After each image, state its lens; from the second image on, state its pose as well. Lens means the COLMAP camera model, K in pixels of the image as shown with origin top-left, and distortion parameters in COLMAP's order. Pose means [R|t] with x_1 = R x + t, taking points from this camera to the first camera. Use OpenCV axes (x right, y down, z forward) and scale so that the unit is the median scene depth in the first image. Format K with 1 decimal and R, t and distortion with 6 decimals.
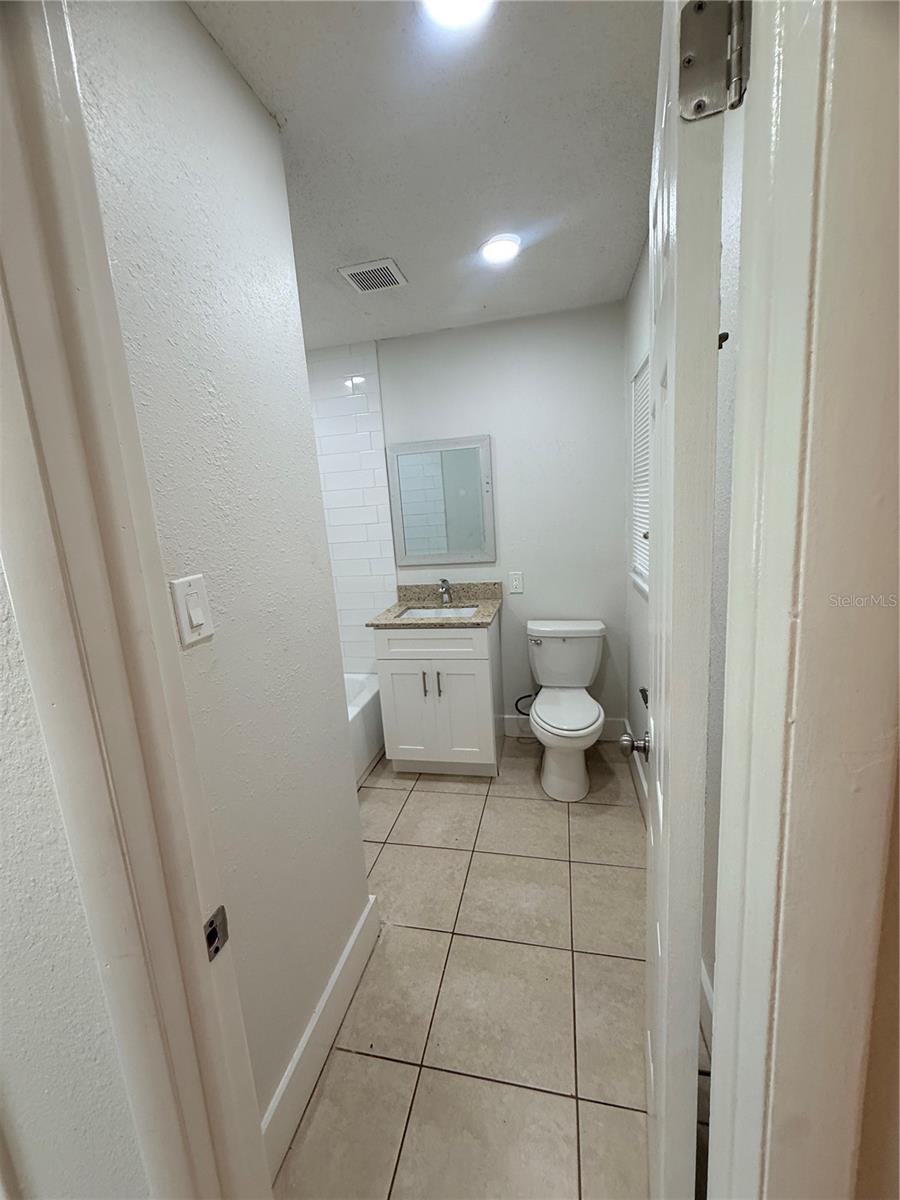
lens RADIAL K [[478.3, 0, 449.8], [0, 478.3, 599.3], [0, 0, 1]] dist [0.001505, 0.000100]
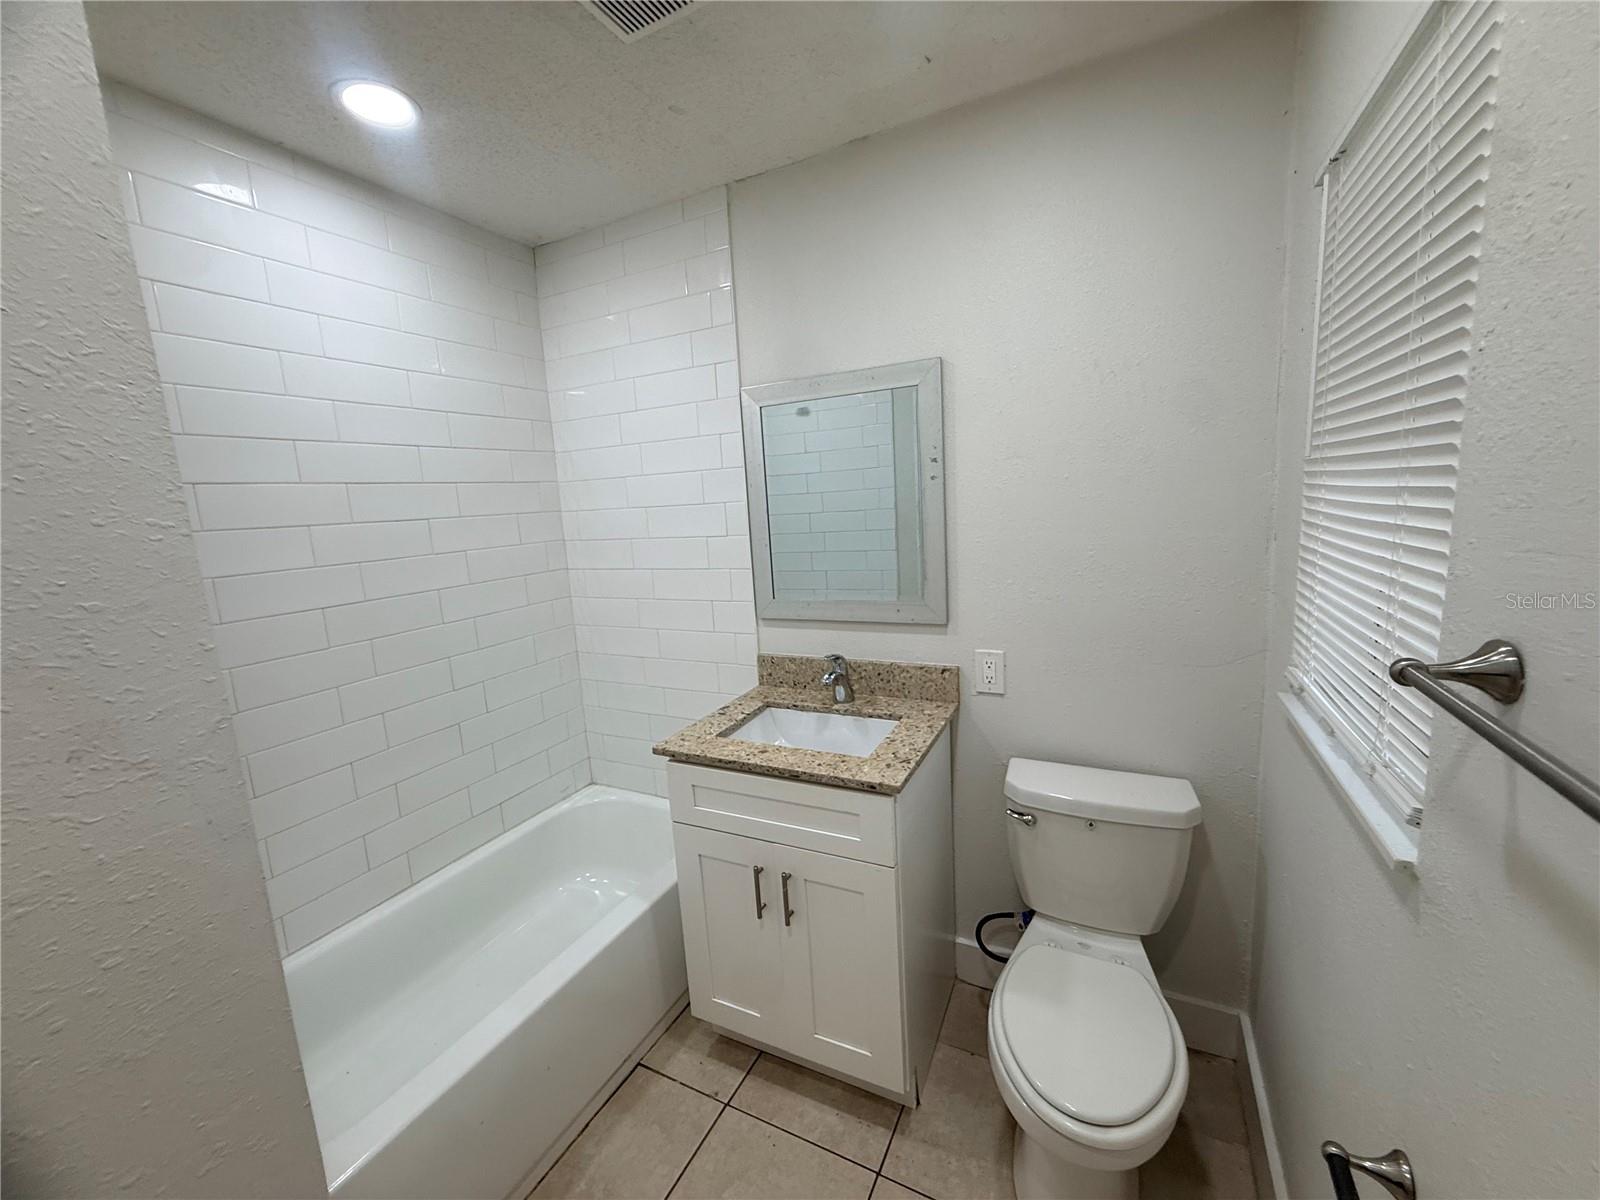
lens RADIAL K [[637.7, 0, 795.9], [0, 637.7, 600.7], [0, 0, 1]] dist [0.001505, 0.000100]
pose [[0.967861, 0.050660, -0.246331, 0.111785], [-0.054030, 0.998515, -0.006939, -0.095475], [0.245614, 0.020025, 0.969161, 0.371654]]
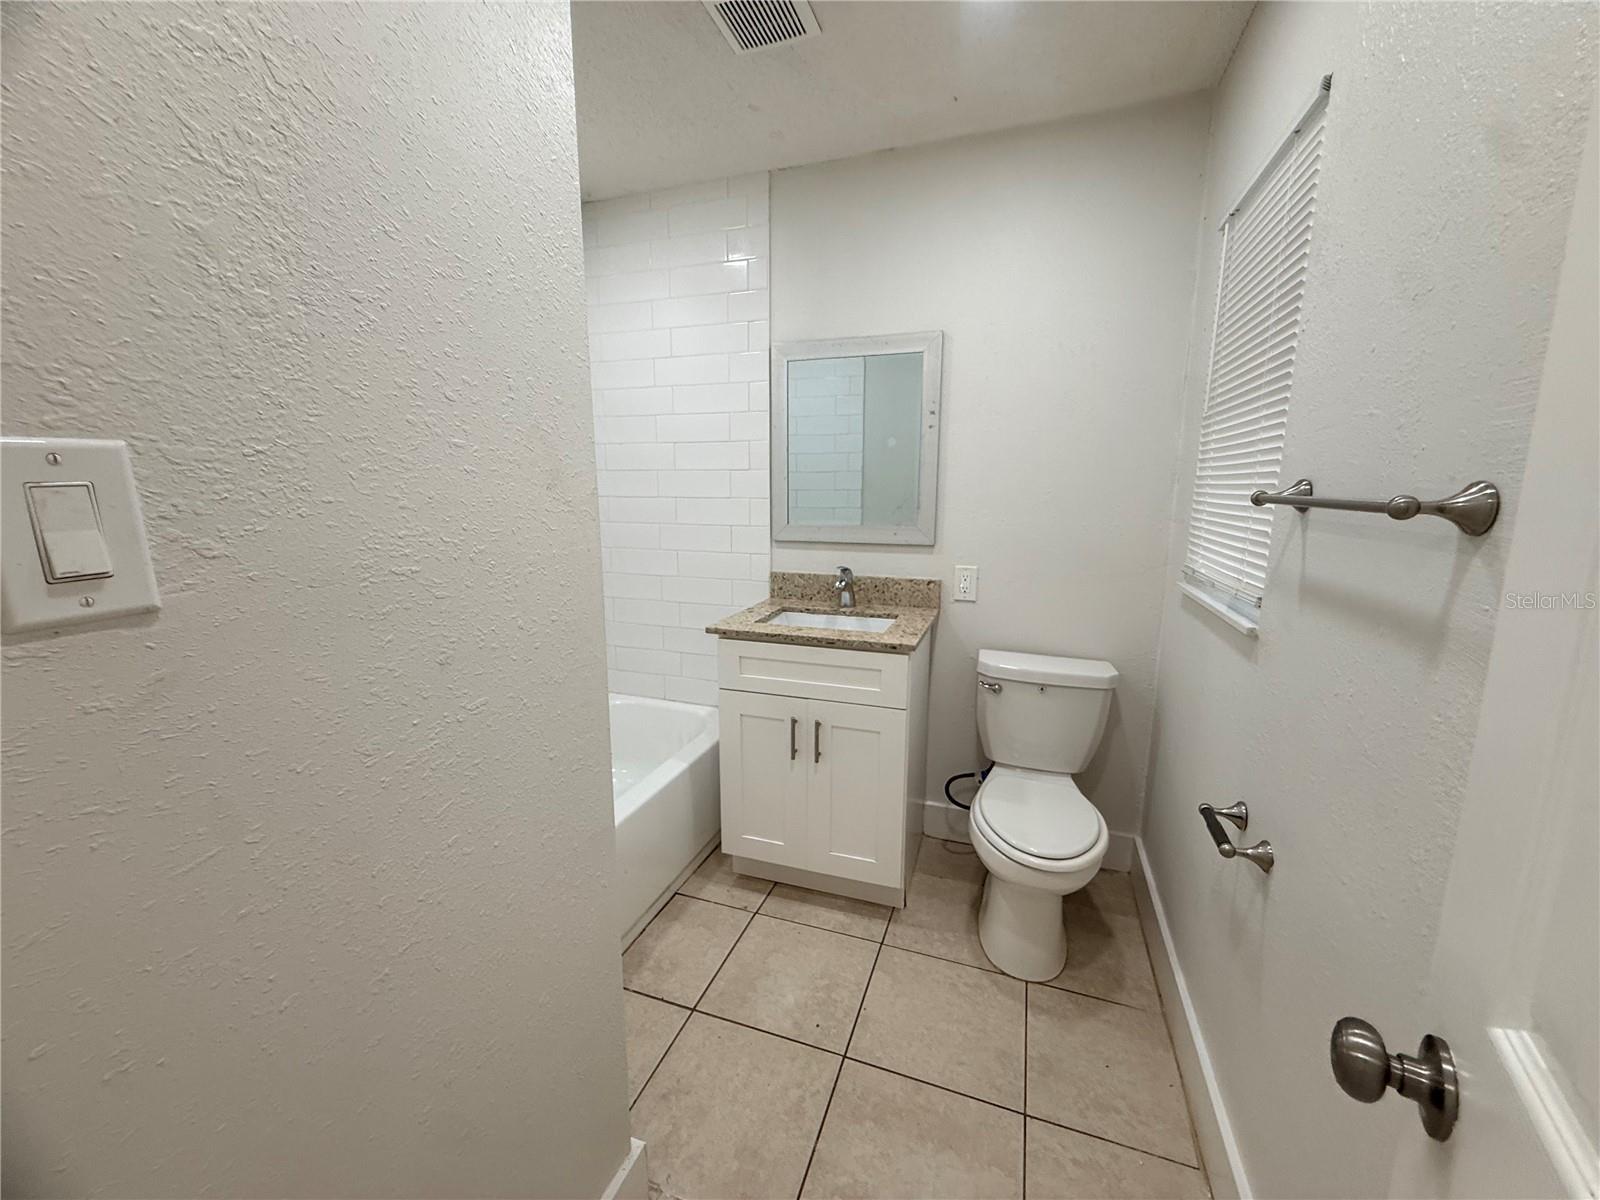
lens RADIAL K [[637.7, 0, 795.2], [0, 637.7, 601.2], [0, 0, 1]] dist [0.001505, 0.000100]
pose [[0.989440, 0.091939, -0.112048, 0.020825], [-0.092622, 0.995701, -0.000901, 0.007924], [0.111484, 0.011269, 0.993702, 0.199302]]
